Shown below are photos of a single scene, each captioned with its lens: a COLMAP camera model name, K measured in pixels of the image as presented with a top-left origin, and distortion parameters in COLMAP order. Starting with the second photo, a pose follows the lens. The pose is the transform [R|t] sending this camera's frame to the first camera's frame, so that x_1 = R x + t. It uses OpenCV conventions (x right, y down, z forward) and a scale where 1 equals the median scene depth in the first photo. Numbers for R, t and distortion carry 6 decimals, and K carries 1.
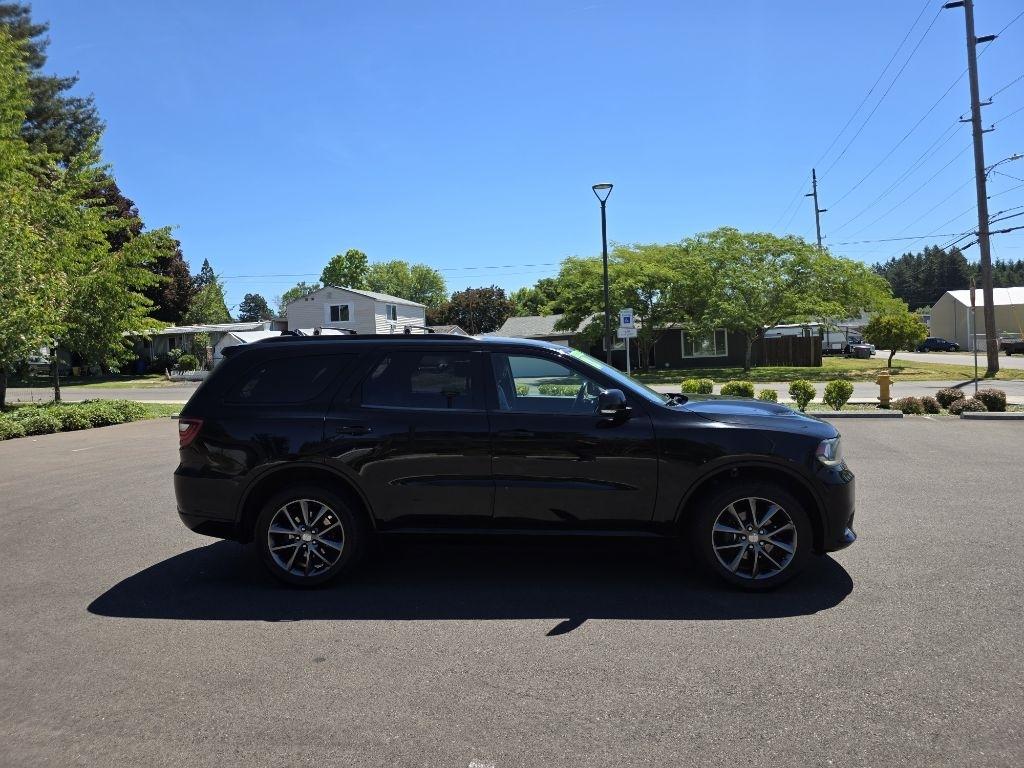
lens RADIAL K [[686.0, 0, 510.7], [0, 686.0, 379.1], [0, 0, 1]] dist [0.045266, -0.040125]
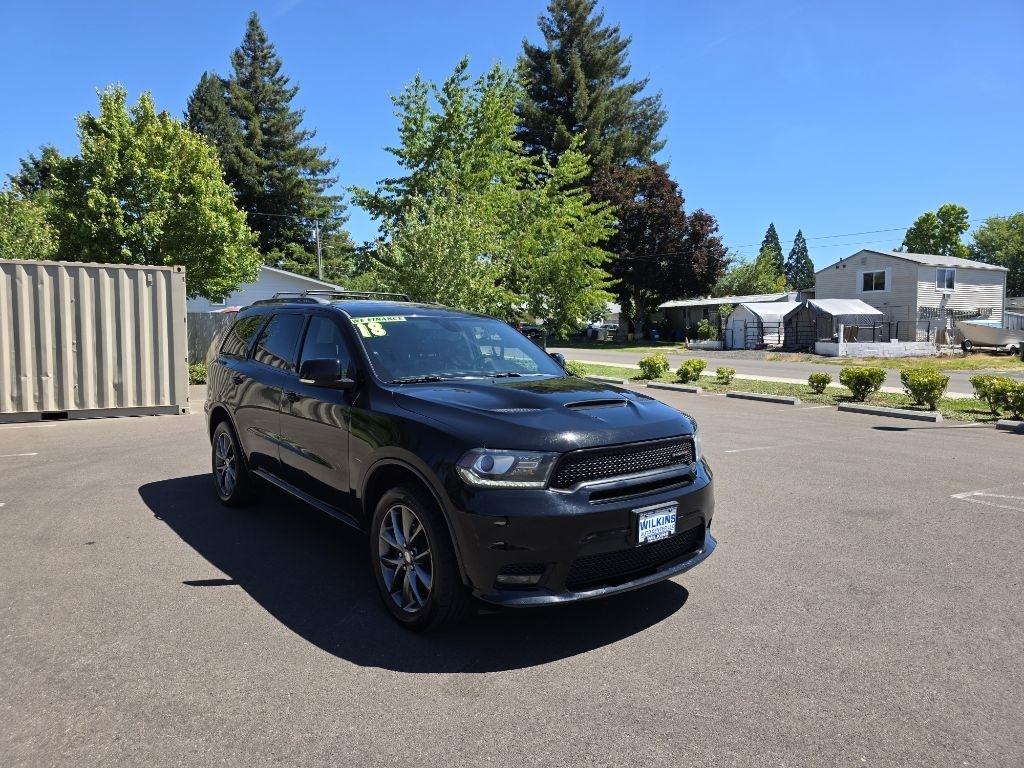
lens RADIAL K [[686.0, 0, 506.2], [0, 686.0, 386.1], [0, 0, 1]] dist [0.045266, -0.040125]
pose [[0.674769, 0.090104, -0.732508, 0.142750], [-0.053159, 0.995875, 0.073532, -0.004002], [0.736112, -0.010678, 0.676775, 0.080978]]
